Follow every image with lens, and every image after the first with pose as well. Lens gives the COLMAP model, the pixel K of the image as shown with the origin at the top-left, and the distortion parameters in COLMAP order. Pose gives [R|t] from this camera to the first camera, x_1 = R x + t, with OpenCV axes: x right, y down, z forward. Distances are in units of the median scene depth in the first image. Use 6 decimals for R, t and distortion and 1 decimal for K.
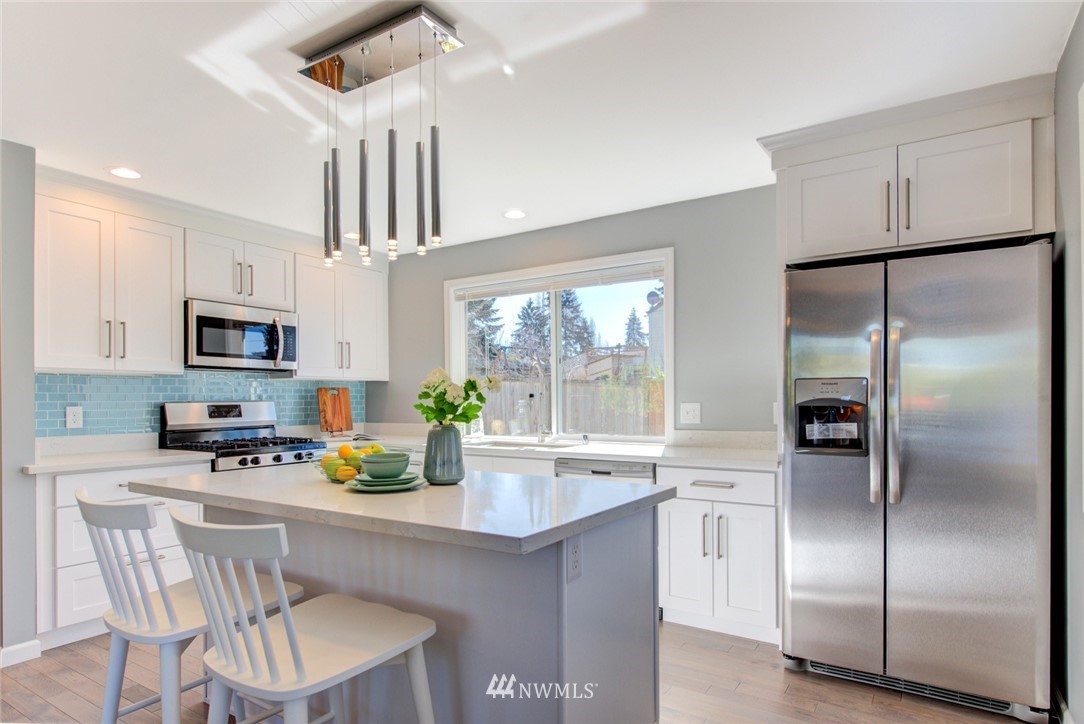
lens RADIAL K [[614.2, 0, 543.0], [0, 614.2, 402.1], [0, 0, 1]] dist [0.000074, 0.000040]
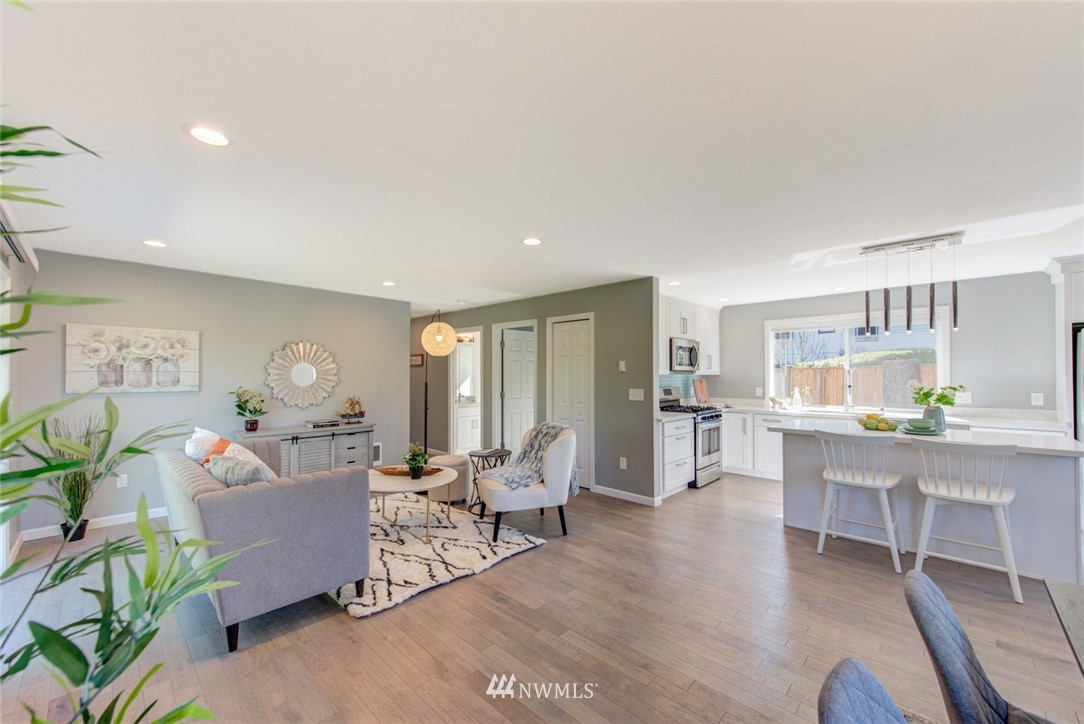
lens RADIAL K [[428.8, 0, 536.7], [0, 428.8, 374.5], [0, 0, 1]] dist [0.002040, 0.000162]
pose [[0.977272, 0.004822, -0.211936, -0.751494], [-0.005708, 0.999977, -0.003568, -0.040513], [0.211914, 0.004697, 0.977277, -0.521654]]
